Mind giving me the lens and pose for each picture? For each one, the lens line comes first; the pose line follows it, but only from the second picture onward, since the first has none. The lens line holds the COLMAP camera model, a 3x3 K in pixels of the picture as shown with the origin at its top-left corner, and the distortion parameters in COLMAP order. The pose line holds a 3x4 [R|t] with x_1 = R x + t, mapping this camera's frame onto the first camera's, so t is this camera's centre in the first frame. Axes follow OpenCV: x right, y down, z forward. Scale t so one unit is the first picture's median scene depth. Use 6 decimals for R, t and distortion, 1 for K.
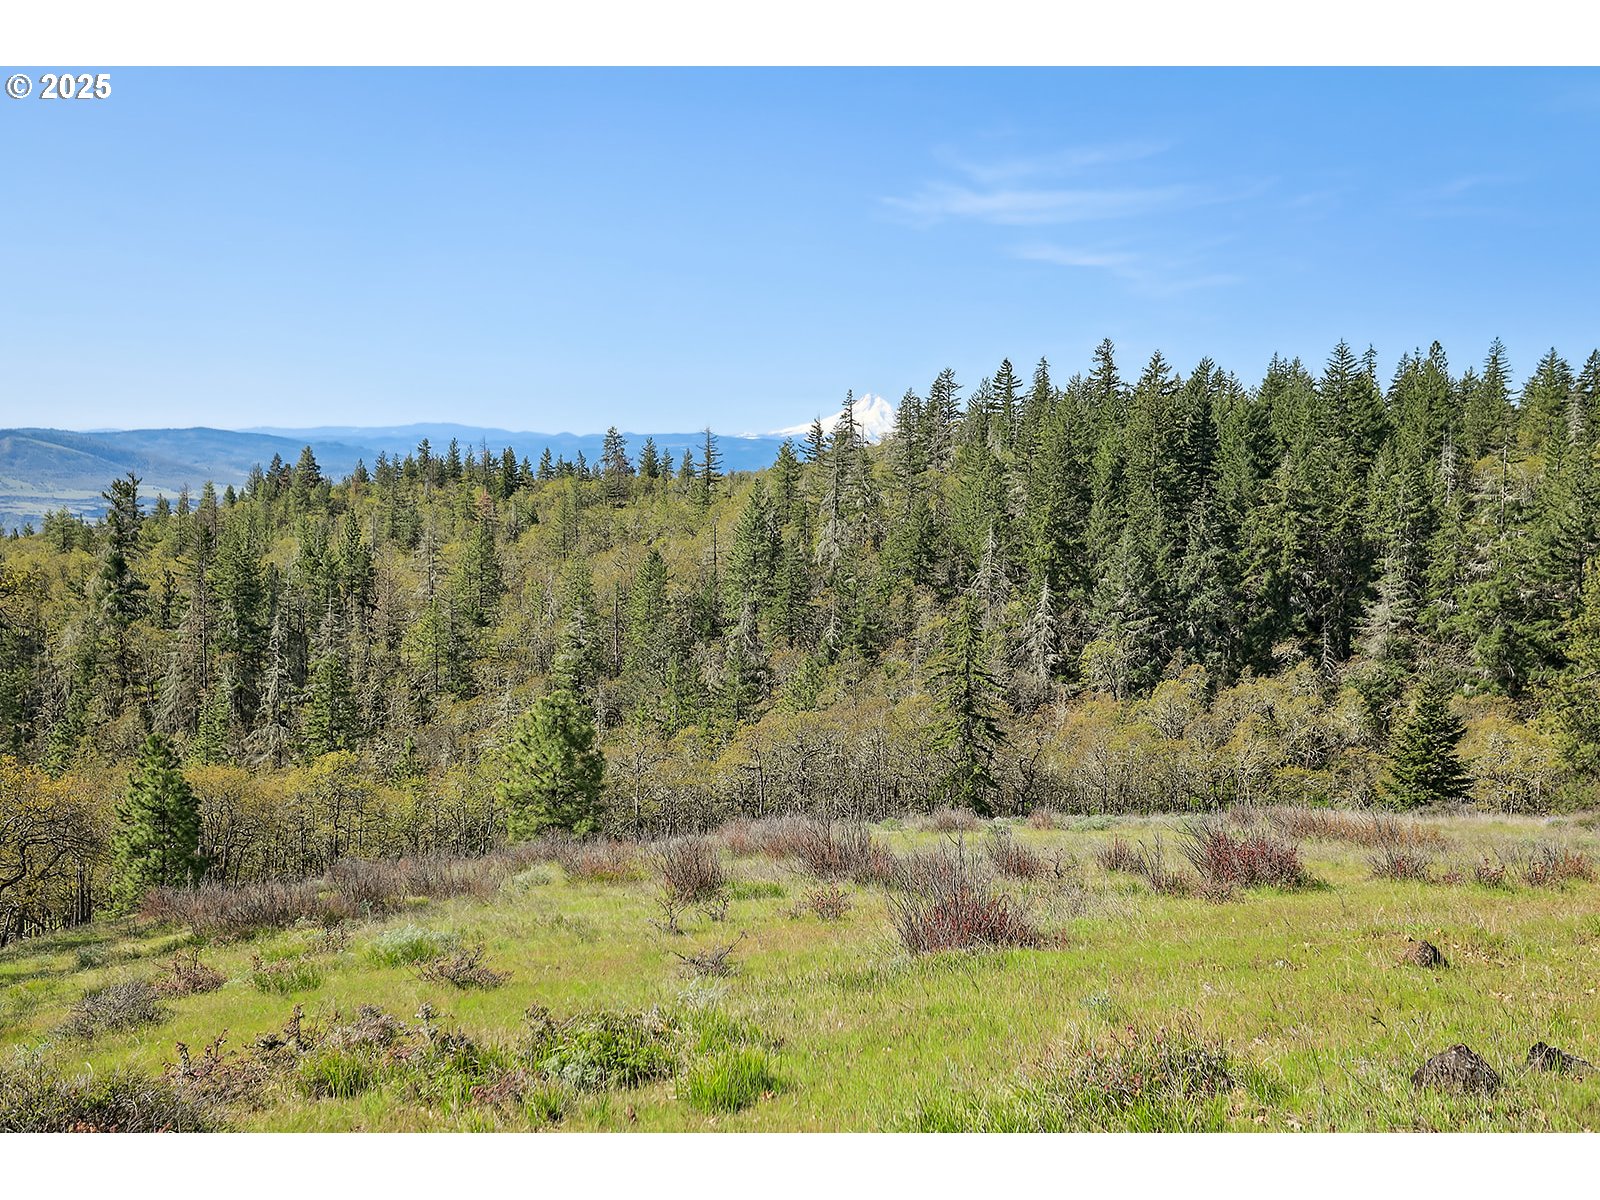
lens RADIAL K [[1571.3, 0, 800.0], [0, 1571.3, 601.4], [0, 0, 1]] dist [0.003393, 0.000000]
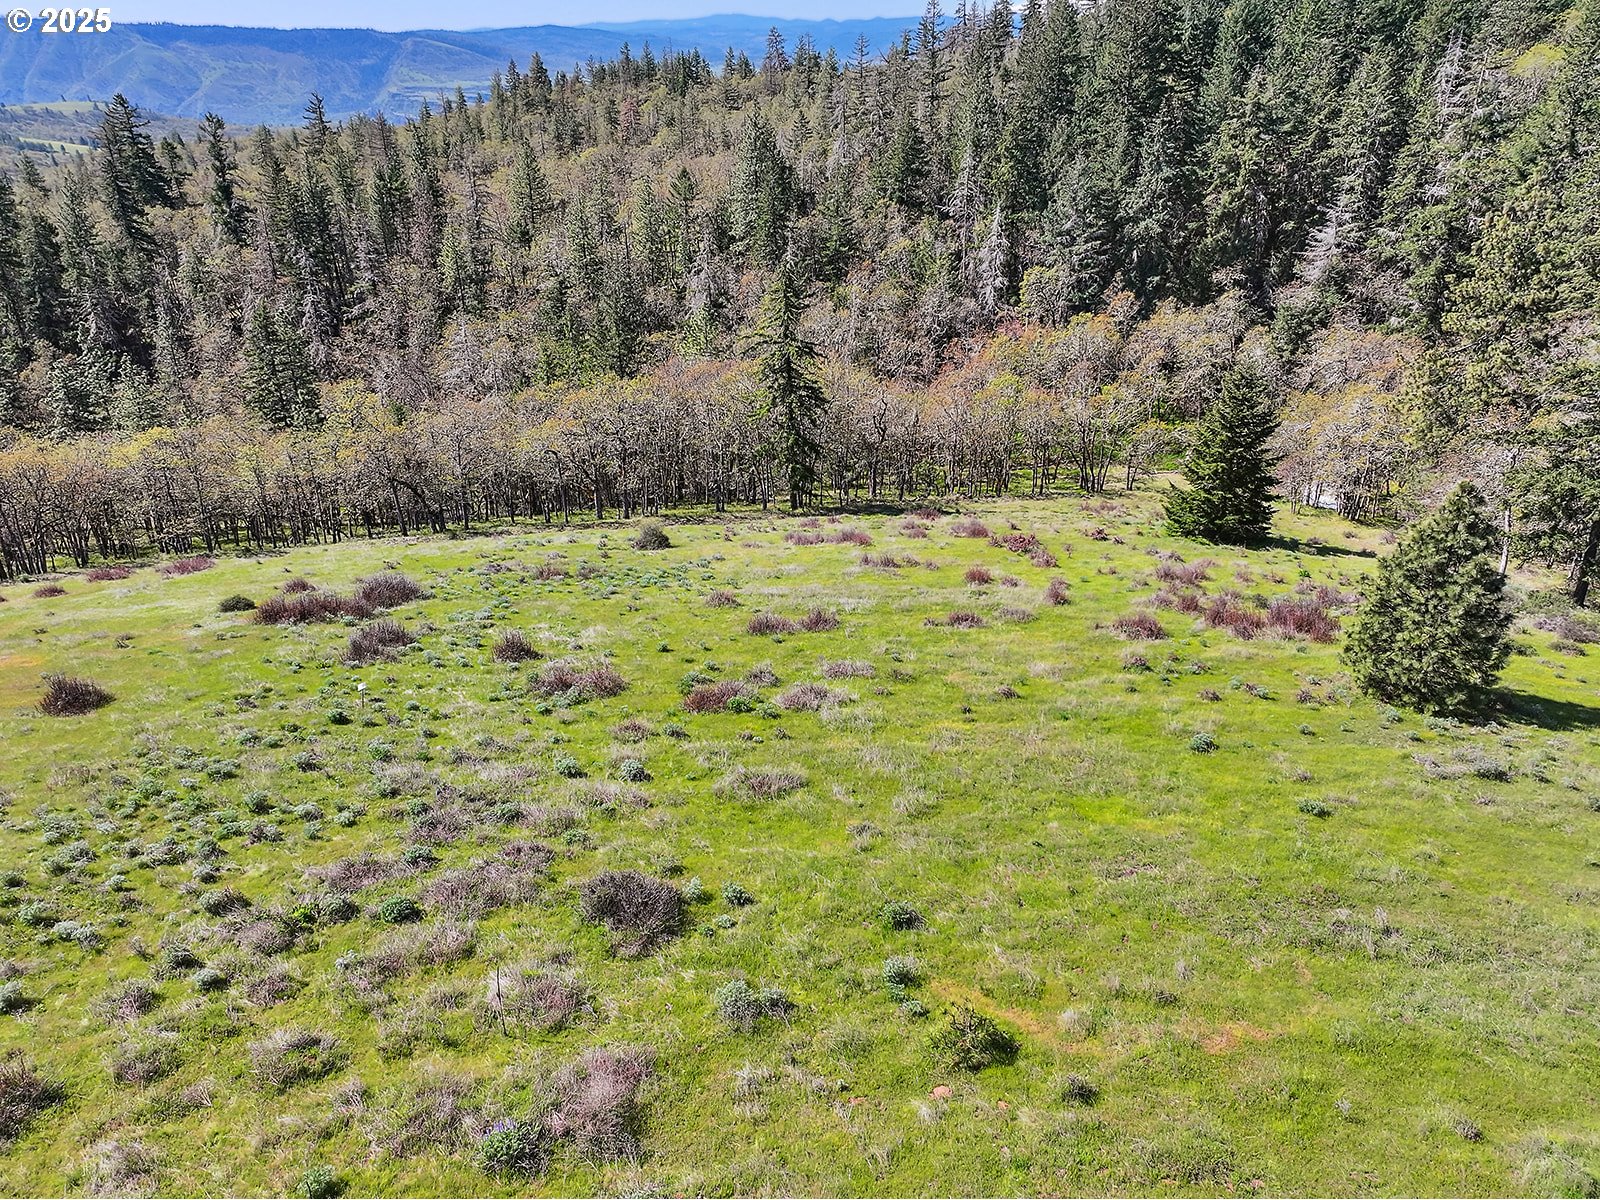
lens RADIAL K [[1139.0, 0, 810.5], [0, 1139.0, 589.9], [0, 0, 1]] dist [0.001500, 0.013952]
pose [[0.986207, 0.044258, -0.159492, 0.157728], [0.014652, 0.936461, 0.350465, -0.038615], [0.164869, -0.347967, 0.922896, 0.183543]]
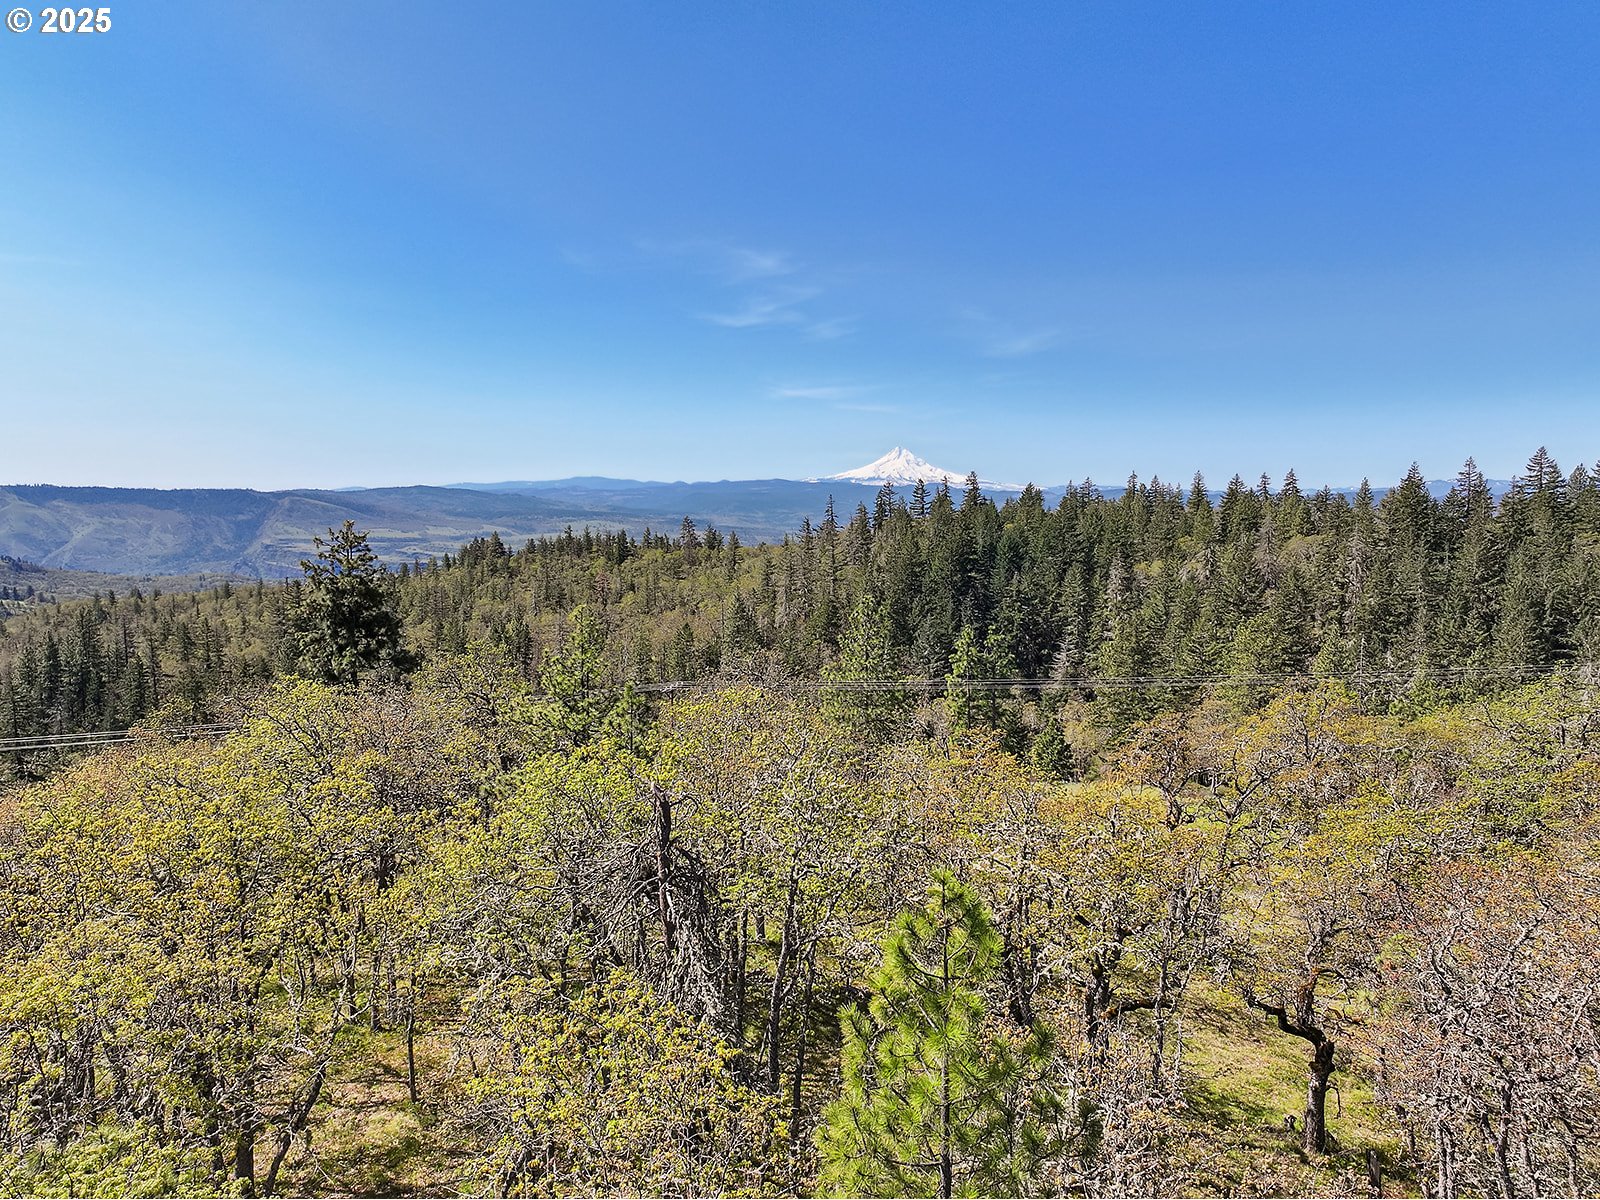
lens RADIAL K [[1139.0, 0, 807.7], [0, 1139.0, 593.8], [0, 0, 1]] dist [0.001500, 0.013952]
pose [[0.998991, -0.023097, -0.038512, 0.111036], [0.022933, 0.999726, -0.004690, -0.063568], [0.038610, 0.003802, 0.999247, -0.336699]]
